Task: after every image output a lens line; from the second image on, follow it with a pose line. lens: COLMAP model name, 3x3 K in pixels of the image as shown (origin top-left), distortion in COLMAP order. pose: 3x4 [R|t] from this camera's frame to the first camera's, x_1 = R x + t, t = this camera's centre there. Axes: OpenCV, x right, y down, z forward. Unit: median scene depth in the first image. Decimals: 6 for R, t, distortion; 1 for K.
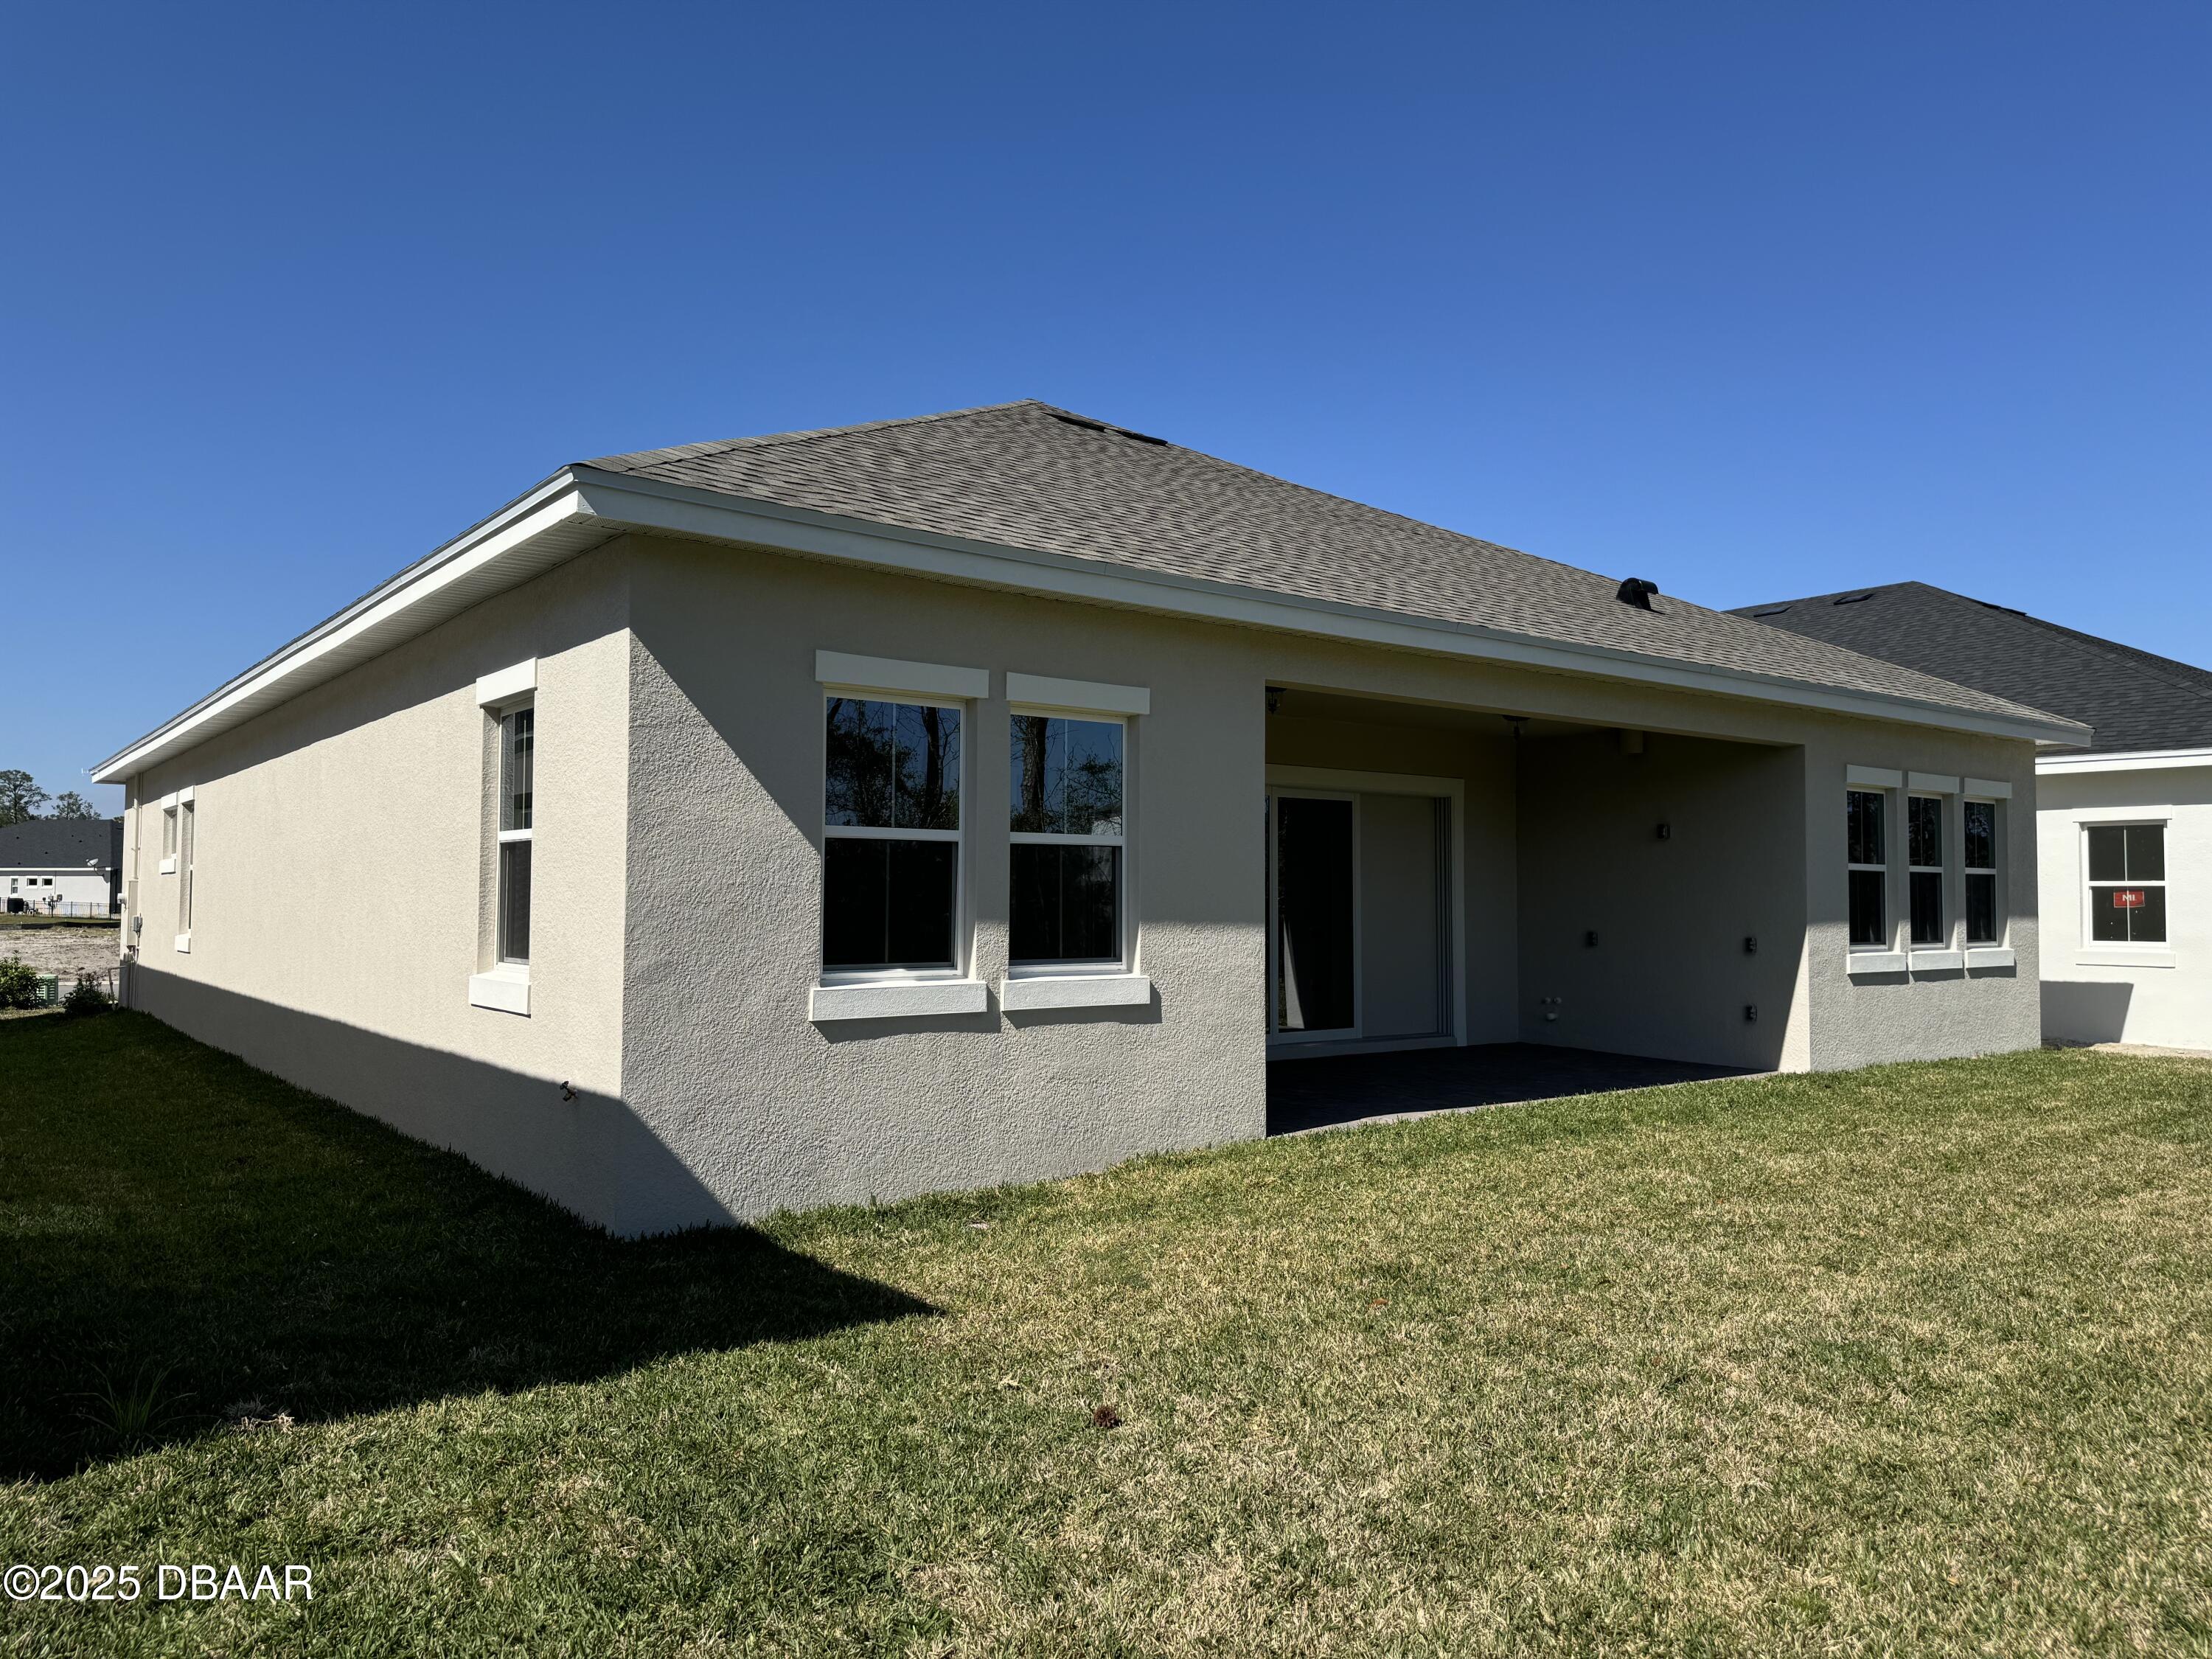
lens RADIAL K [[1554.4, 0, 1106.0], [0, 1554.4, 829.5], [0, 0, 1]] dist [0.127494, -0.112828]
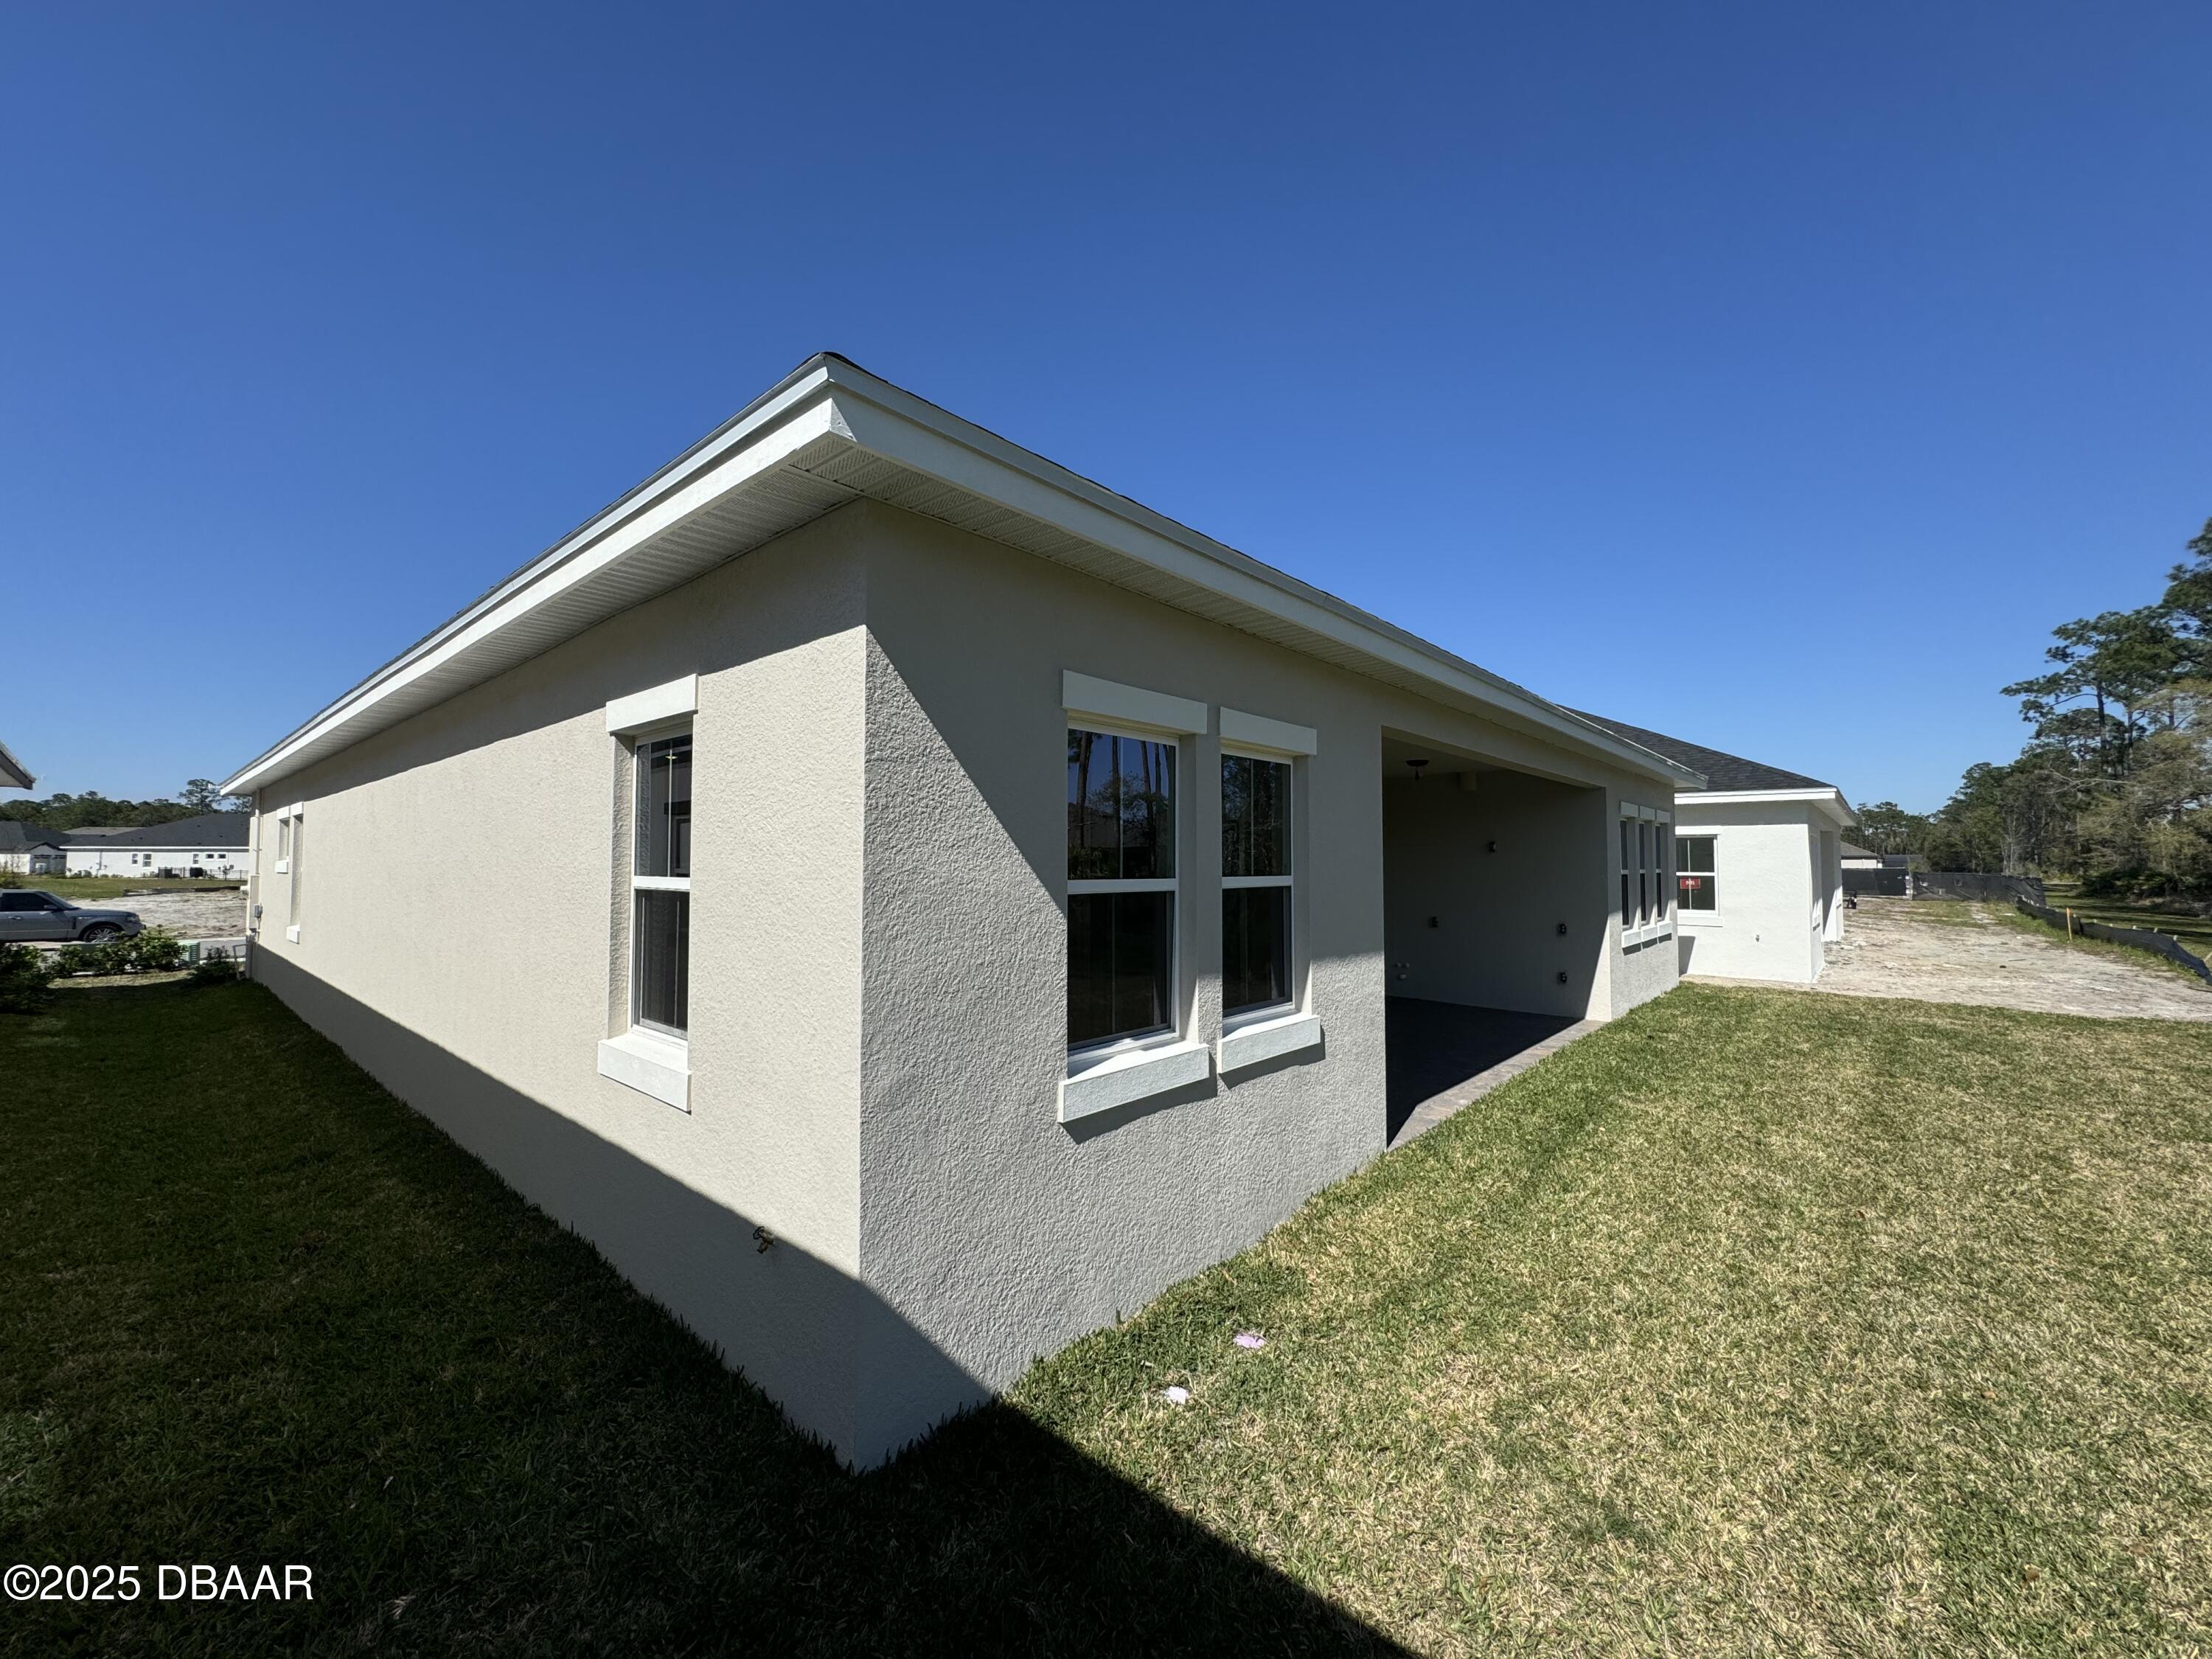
lens RADIAL K [[903.8, 0, 1106.0], [0, 903.8, 829.5], [0, 0, 1]] dist [0.012361, 0.000097]
pose [[0.983604, 0.004468, 0.180287, -0.225875], [-0.005885, 0.999956, 0.007324, -0.031133], [-0.180247, -0.008264, 0.983587, 0.475833]]
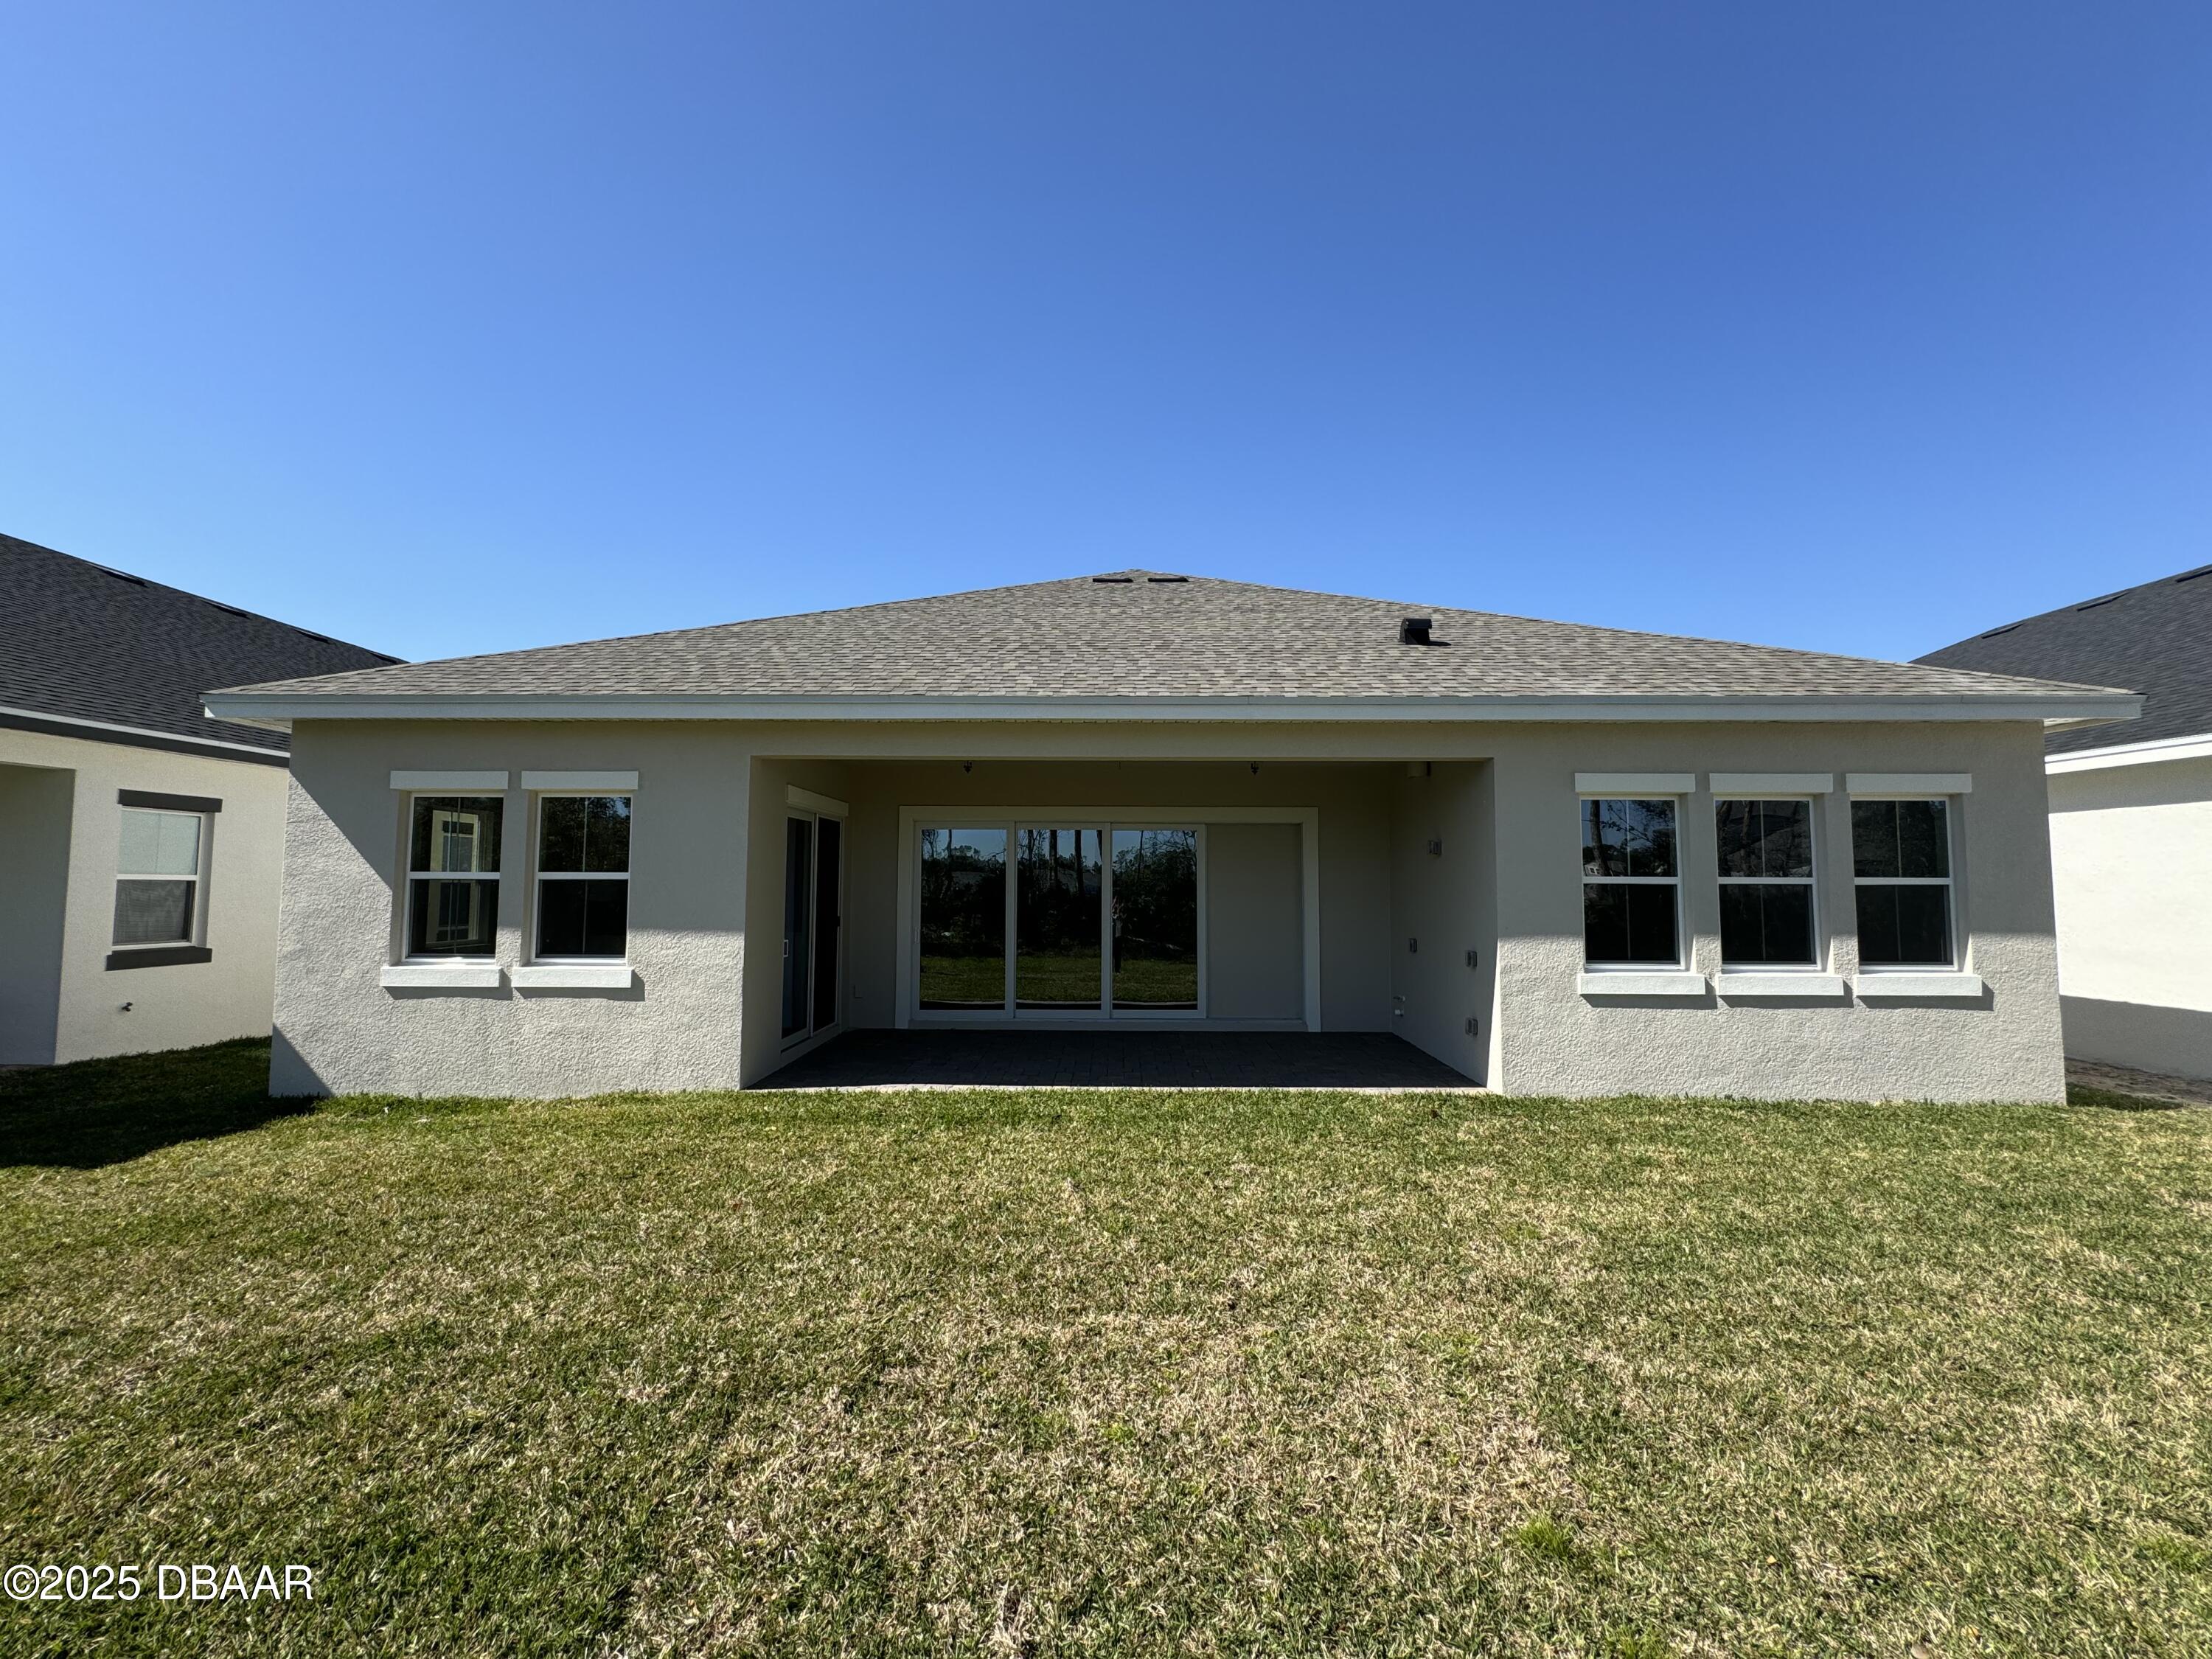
lens RADIAL K [[883.4, 0, 1104.8], [0, 883.4, 828.2], [0, 0, 1]] dist [-0.000870, -0.000030]
pose [[0.774112, -0.040697, -0.631740, 0.947626], [0.027292, 0.999149, -0.030923, 0.000169], [0.632461, 0.006696, 0.774564, 0.672809]]
